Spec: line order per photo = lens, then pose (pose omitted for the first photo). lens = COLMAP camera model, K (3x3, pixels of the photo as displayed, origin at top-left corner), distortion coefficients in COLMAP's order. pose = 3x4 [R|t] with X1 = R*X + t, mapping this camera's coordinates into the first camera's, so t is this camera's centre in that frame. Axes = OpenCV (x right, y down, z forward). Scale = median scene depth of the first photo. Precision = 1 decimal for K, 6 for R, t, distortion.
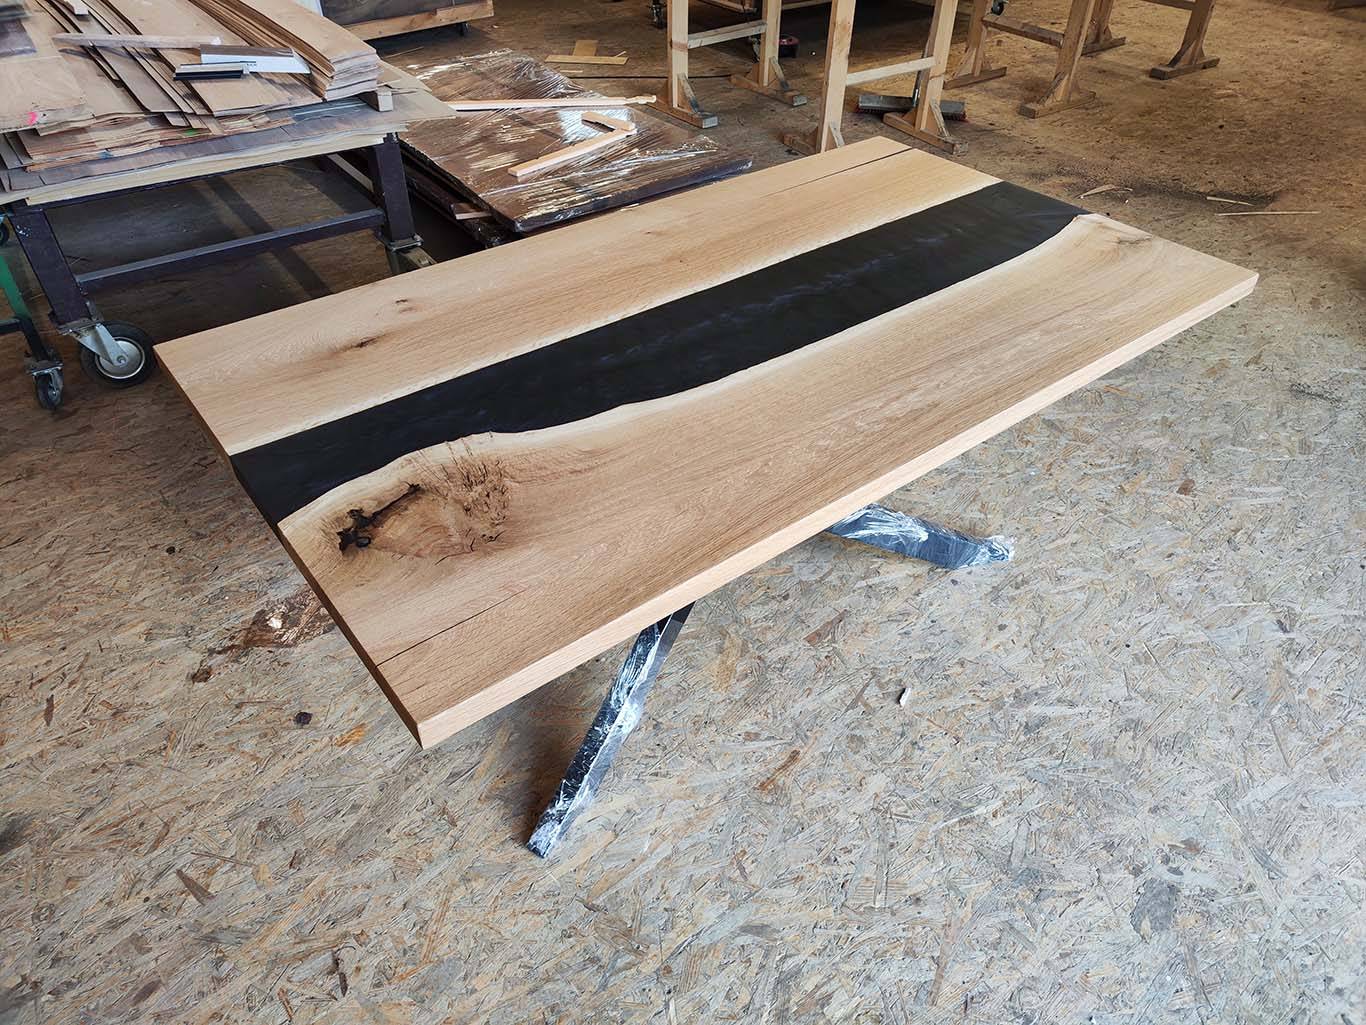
lens RADIAL K [[949.8, 0, 675.6], [0, 949.8, 519.4], [0, 0, 1]] dist [0.008529, 0.003227]
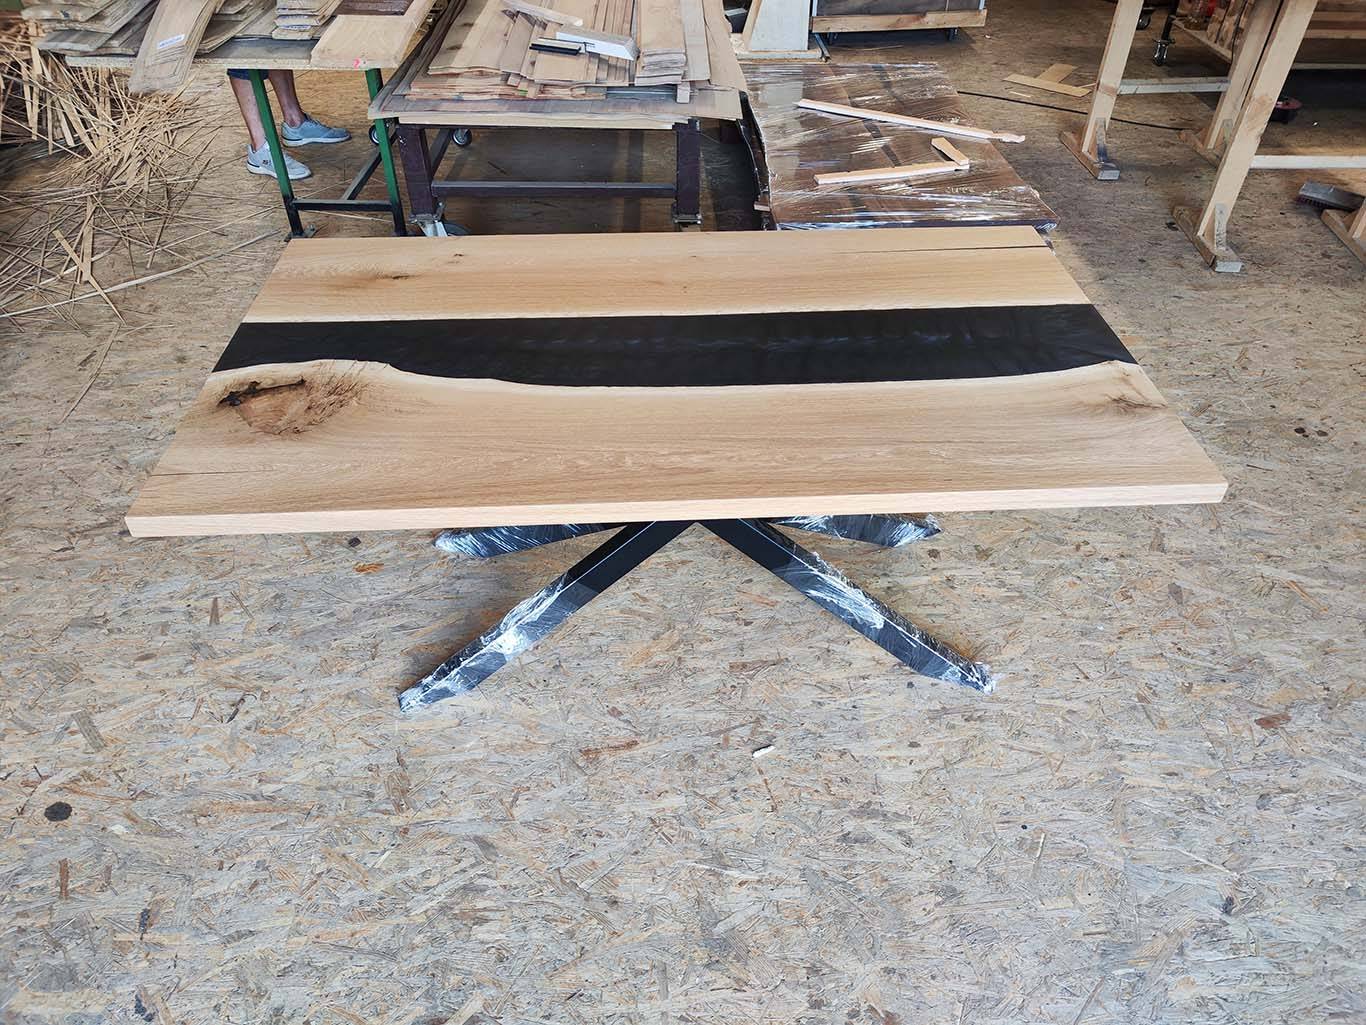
lens RADIAL K [[949.5, 0, 686.8], [0, 949.5, 505.4], [0, 0, 1]] dist [0.009964, 0.004221]
pose [[0.822027, 0.369418, -0.433360, 0.538241], [-0.366922, 0.925590, 0.093017, -0.128539], [0.435476, 0.082546, 0.896408, 0.024244]]
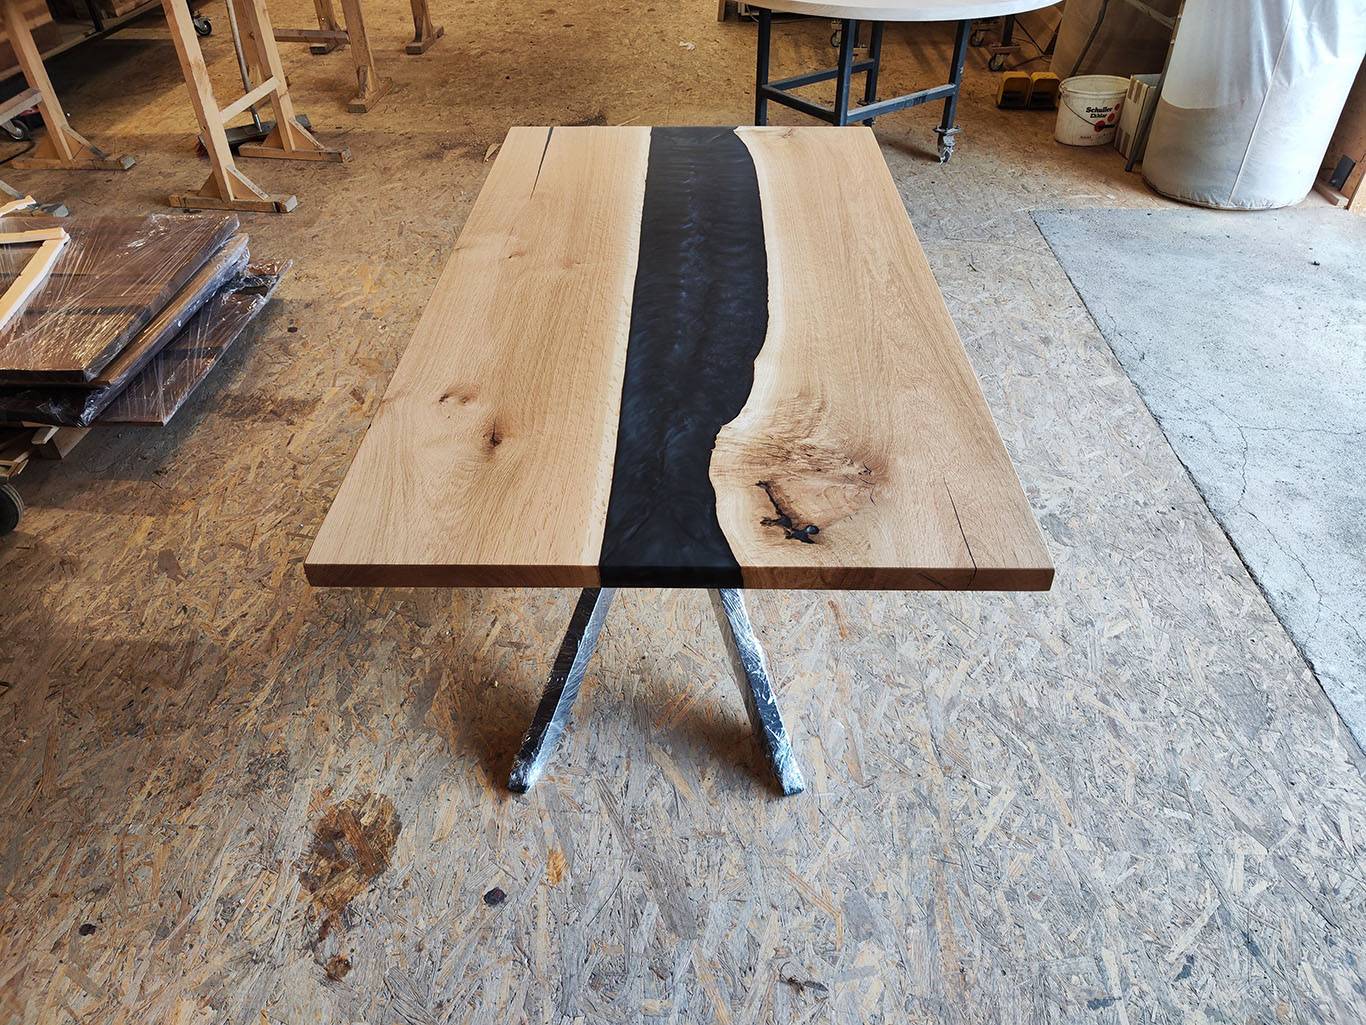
lens RADIAL K [[955.4, 0, 683.0], [0, 955.4, 512.5], [0, 0, 1]] dist [0.010406, -0.000033]
pose [[0.623555, -0.506475, 0.595536, -0.635868], [0.511975, 0.840244, 0.178525, -0.156856], [-0.590814, 0.193579, 0.783240, 0.145556]]
